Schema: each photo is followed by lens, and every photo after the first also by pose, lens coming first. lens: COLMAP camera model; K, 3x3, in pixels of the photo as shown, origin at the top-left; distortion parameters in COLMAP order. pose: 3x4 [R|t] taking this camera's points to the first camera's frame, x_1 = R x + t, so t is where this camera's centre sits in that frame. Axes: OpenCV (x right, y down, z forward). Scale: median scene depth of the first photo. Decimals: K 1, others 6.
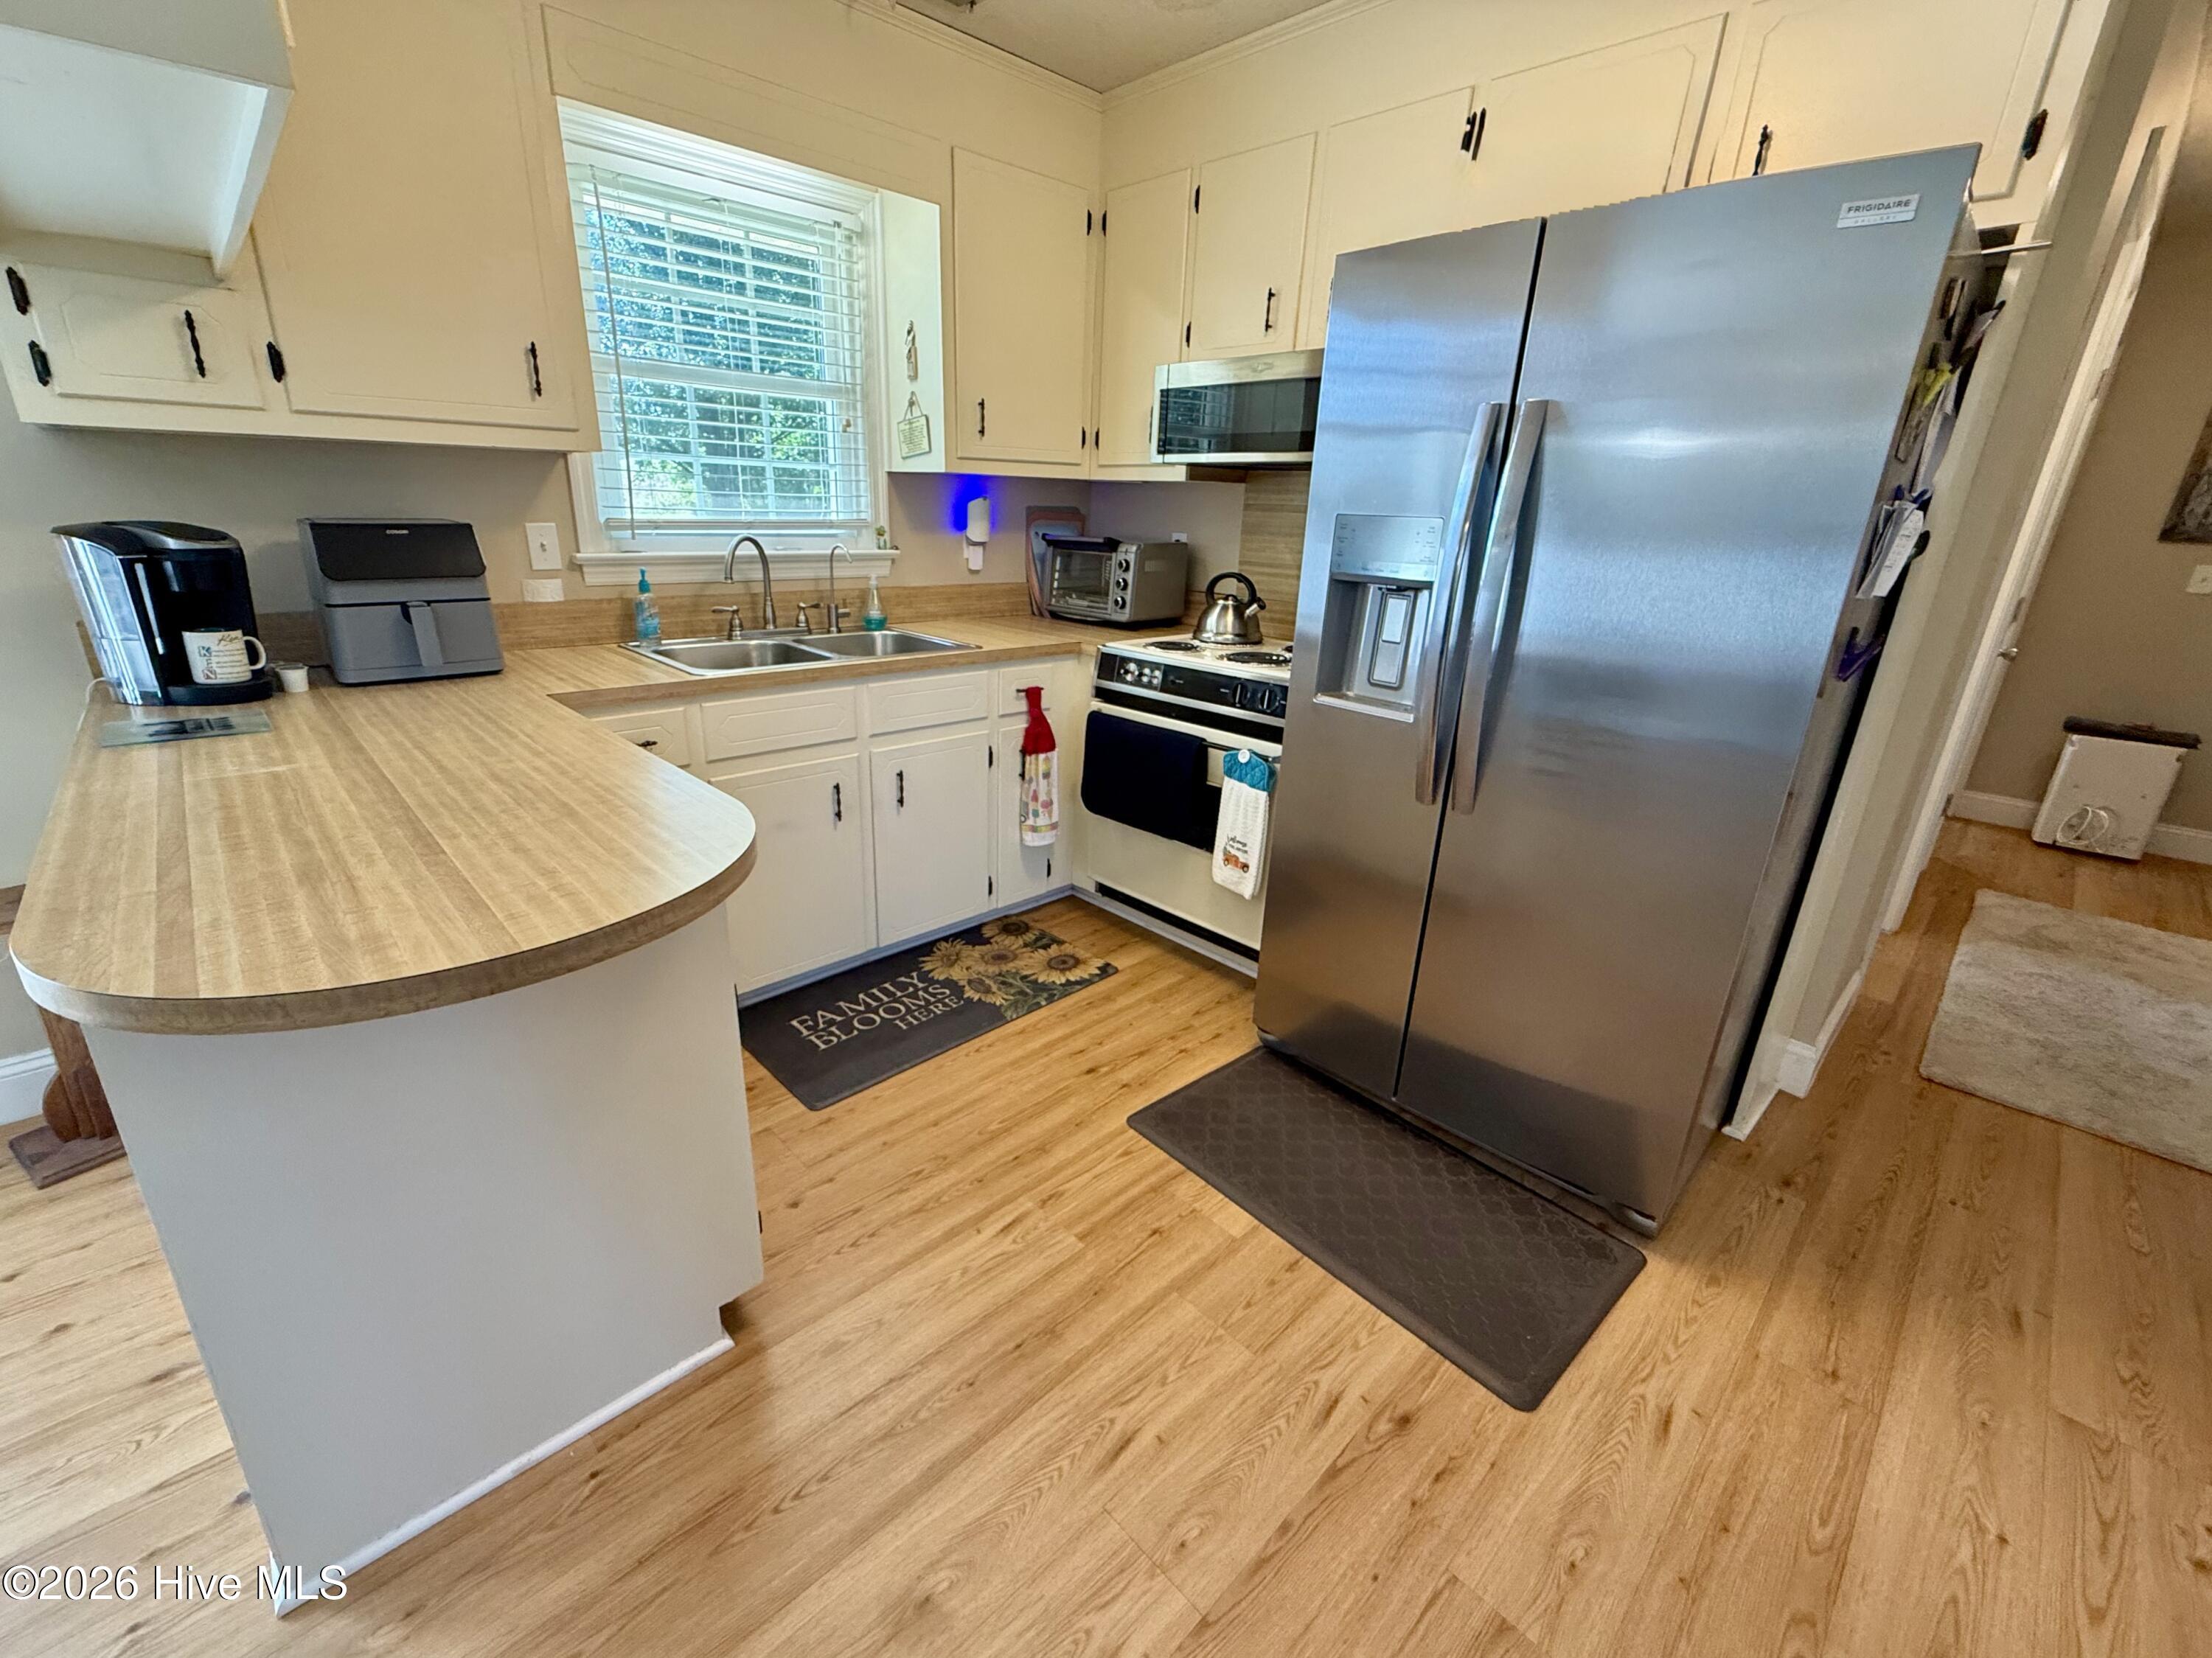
lens RADIAL K [[941.7, 0, 1063.8], [0, 941.7, 814.3], [0, 0, 1]] dist [-0.002374, 0.001260]
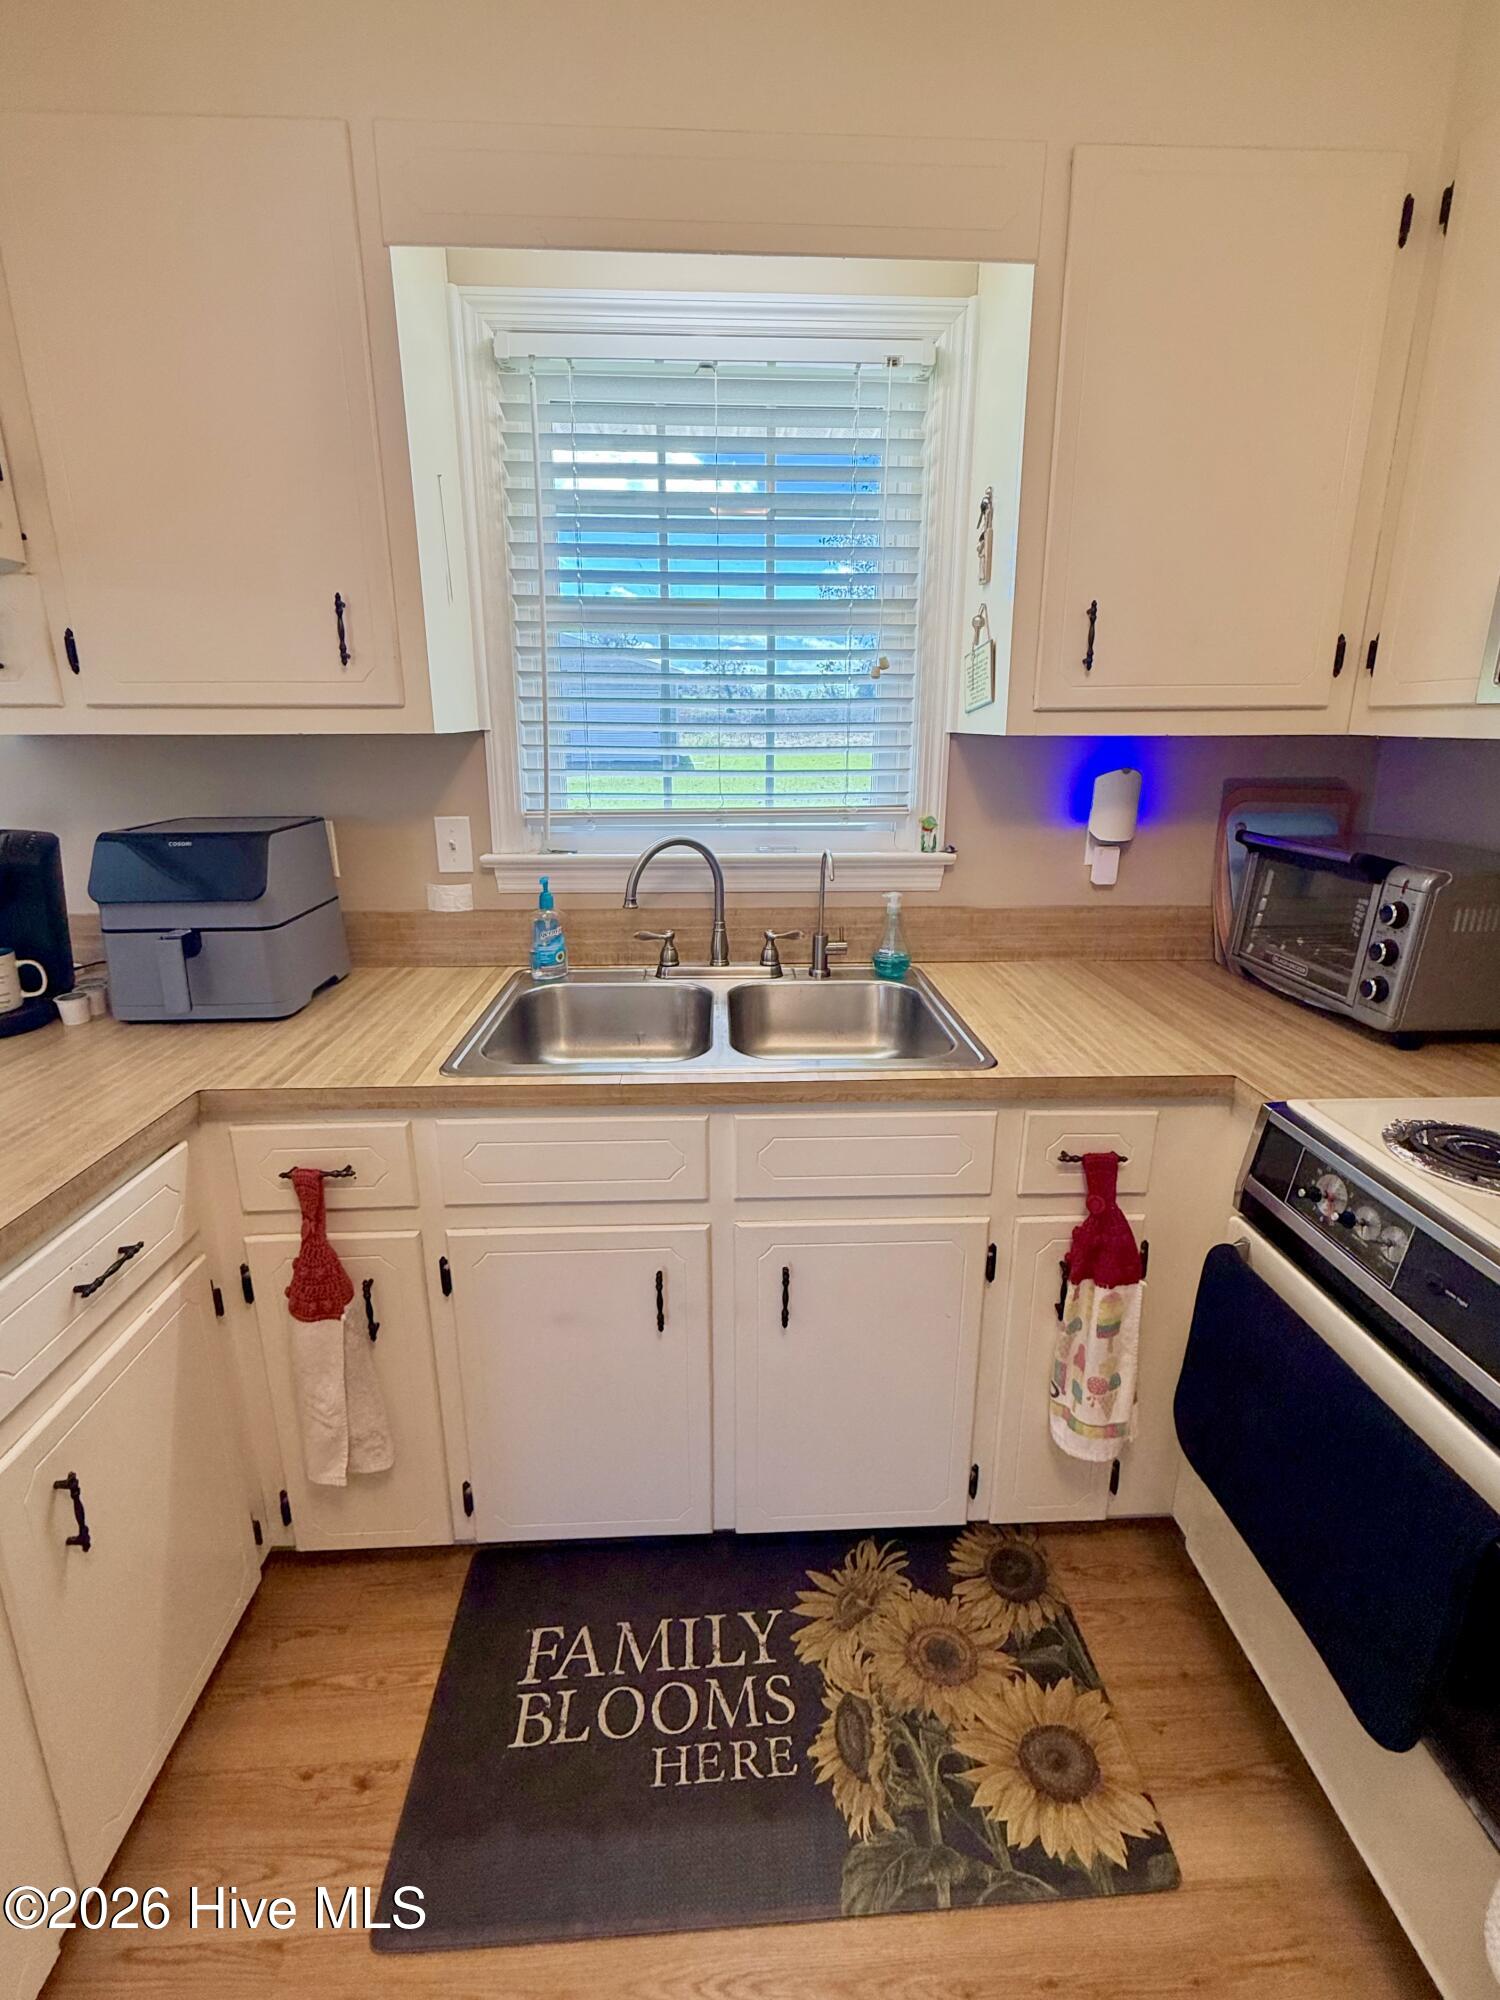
lens RADIAL K [[851.5, 0, 756.7], [0, 851.5, 941.5], [0, 0, 1]] dist [-0.002374, 0.001260]
pose [[0.769595, 0.128364, -0.625497, 0.093087], [-0.179089, 0.983659, -0.018480, -0.200812], [0.612904, 0.126241, 0.780008, 0.512142]]
